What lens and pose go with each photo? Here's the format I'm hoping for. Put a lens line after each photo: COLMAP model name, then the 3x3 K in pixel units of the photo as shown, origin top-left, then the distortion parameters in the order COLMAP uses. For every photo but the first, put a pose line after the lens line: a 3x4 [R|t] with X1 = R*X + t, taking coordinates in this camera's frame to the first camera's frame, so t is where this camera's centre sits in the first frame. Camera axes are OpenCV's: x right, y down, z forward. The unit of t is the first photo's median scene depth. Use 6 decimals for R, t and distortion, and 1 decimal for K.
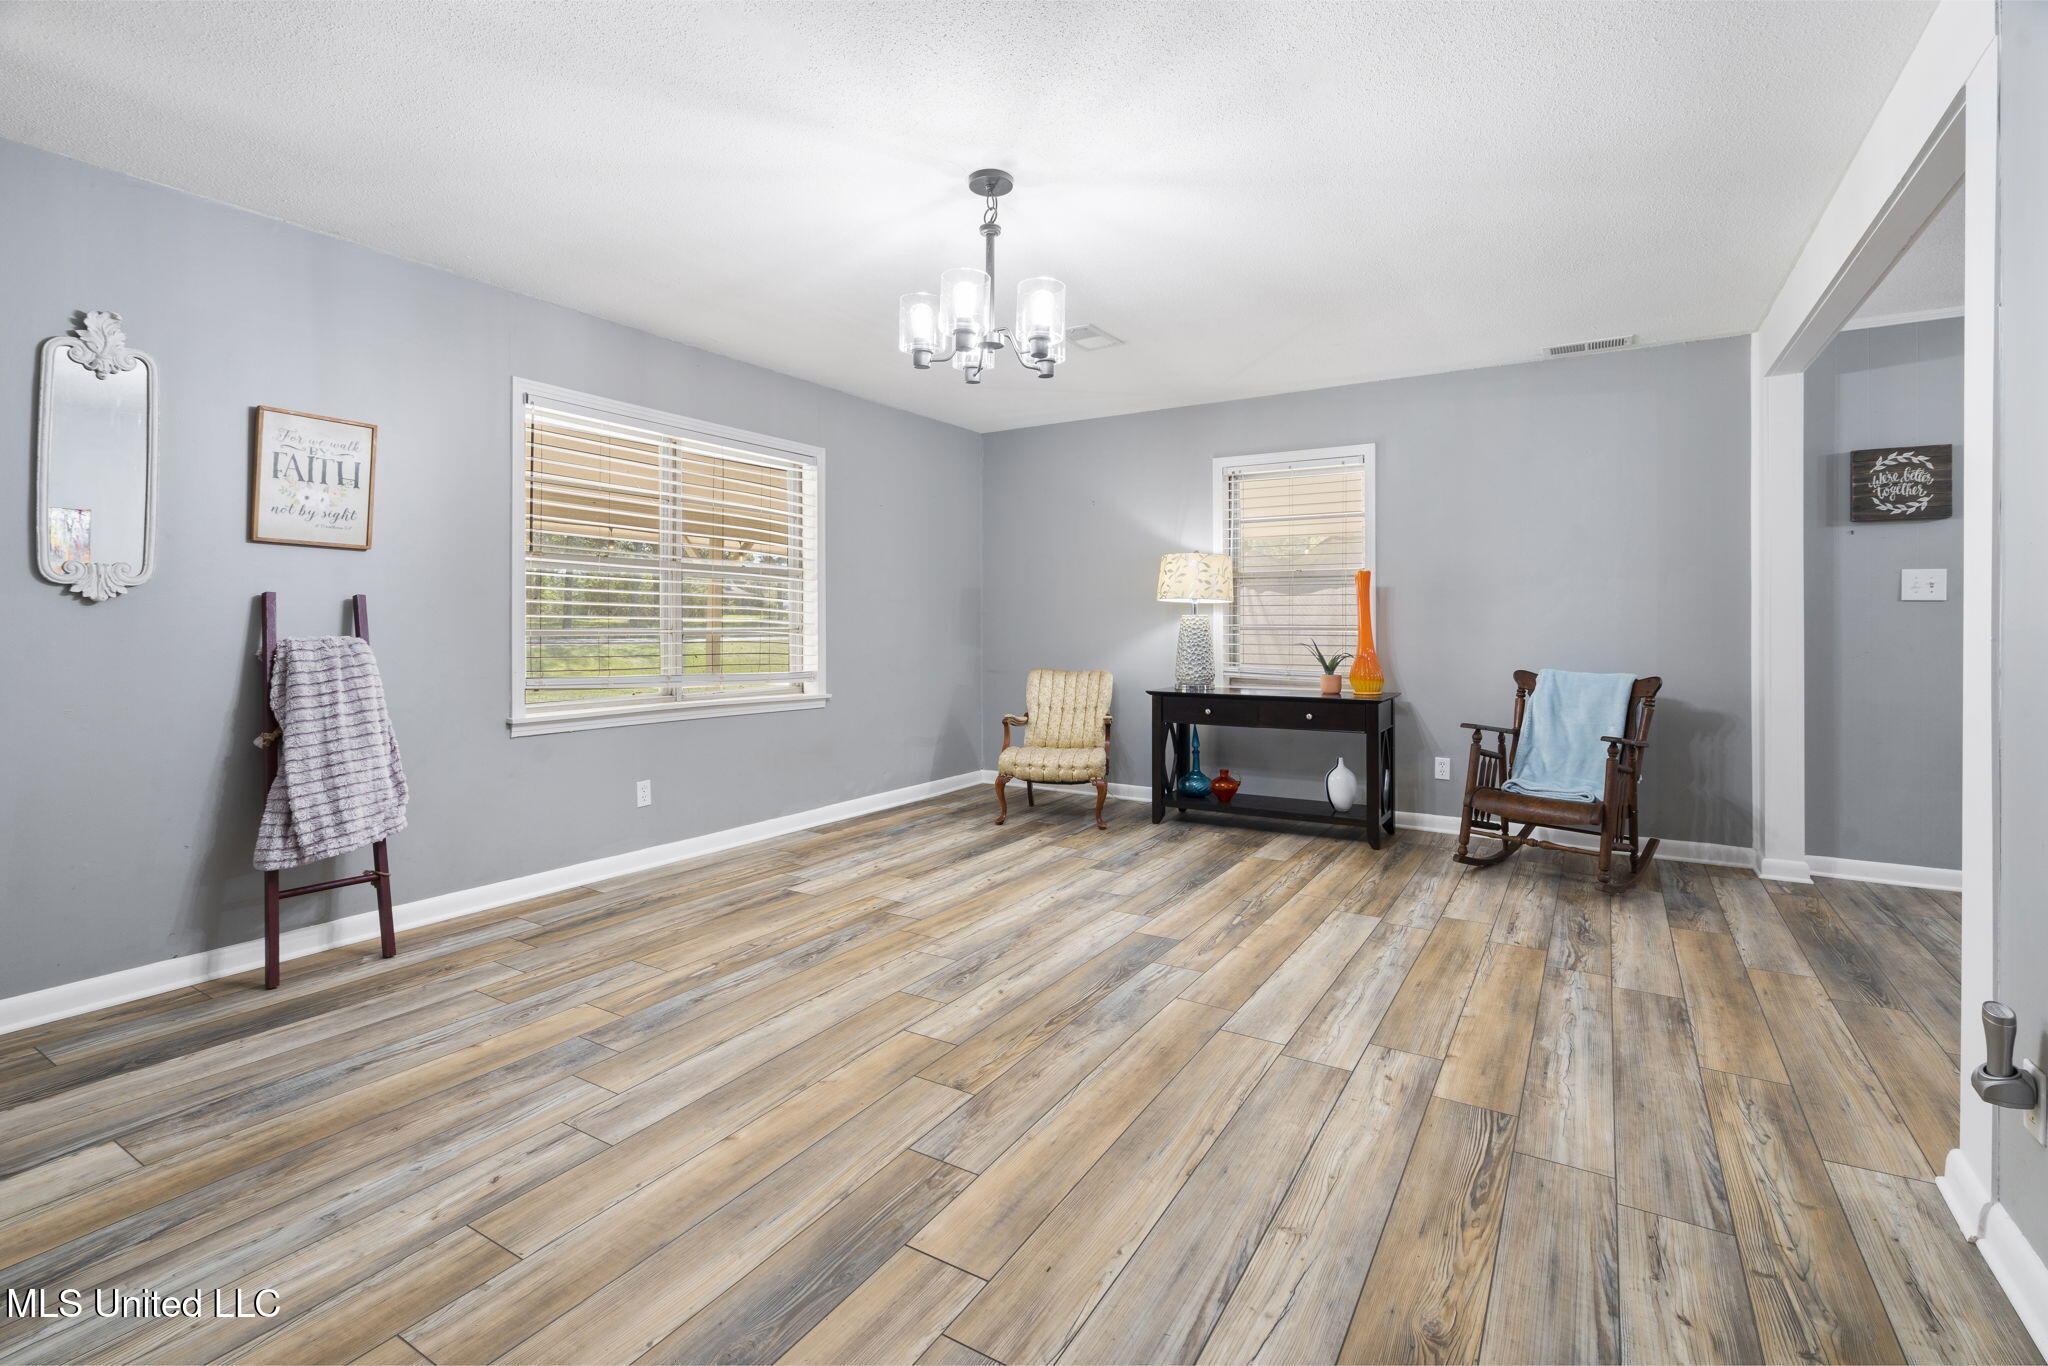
lens RADIAL K [[952.2, 0, 1005.8], [0, 952.2, 660.3], [0, 0, 1]] dist [-0.000836, -0.000757]
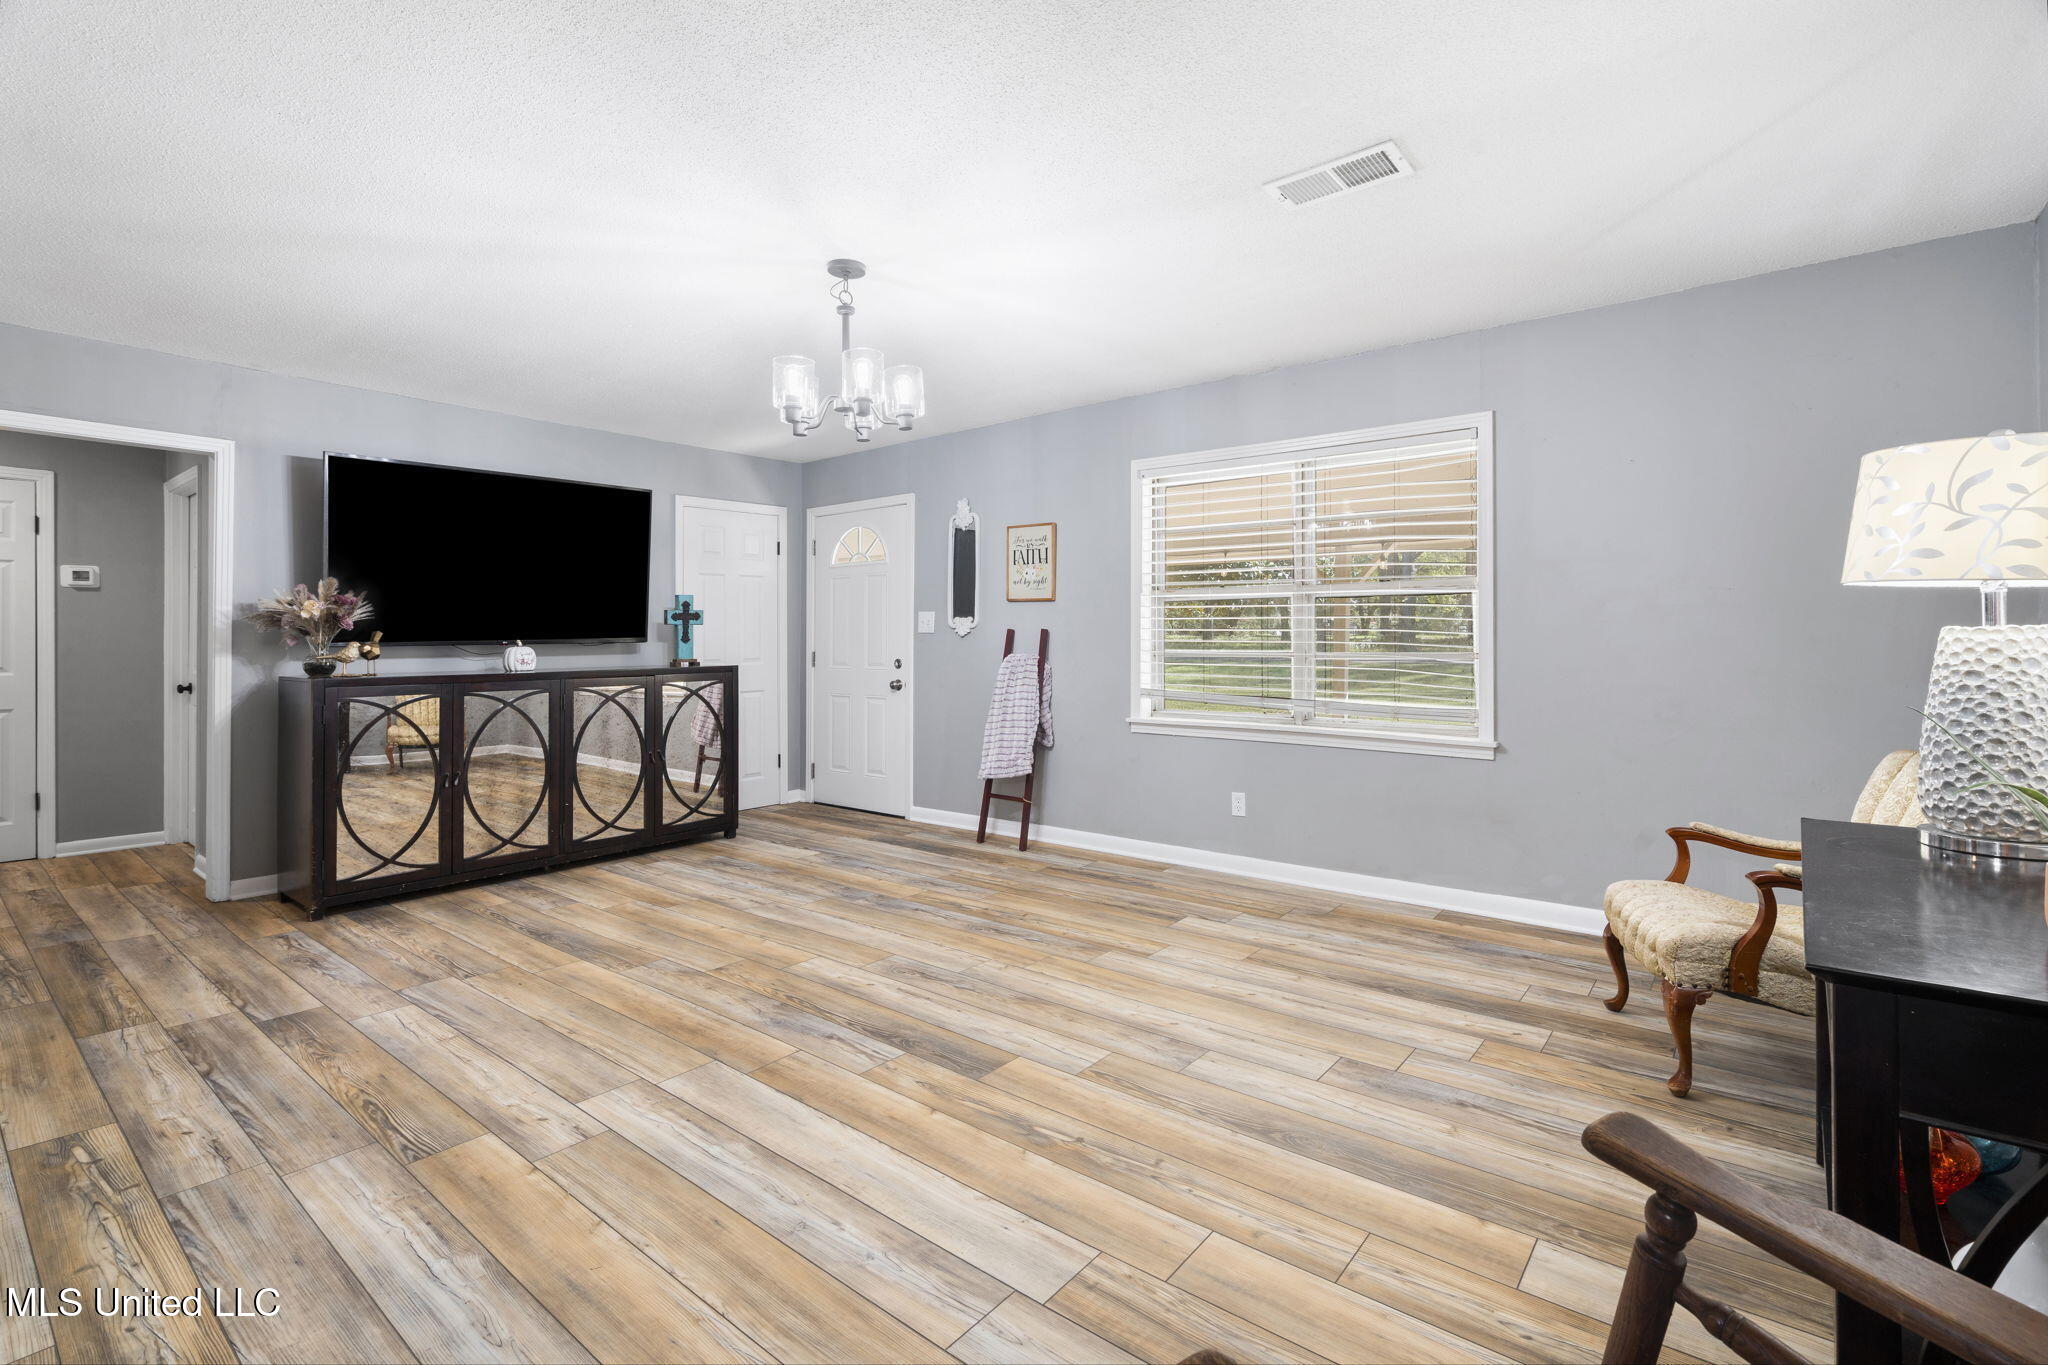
lens RADIAL K [[952.2, 0, 1005.8], [0, 952.2, 659.8], [0, 0, 1]] dist [-0.000836, -0.000757]
pose [[-0.143589, 0.017337, -0.989486, 1.245429], [-0.034382, 0.999156, 0.022495, -0.065667], [0.989040, 0.037250, -0.142872, 1.537423]]
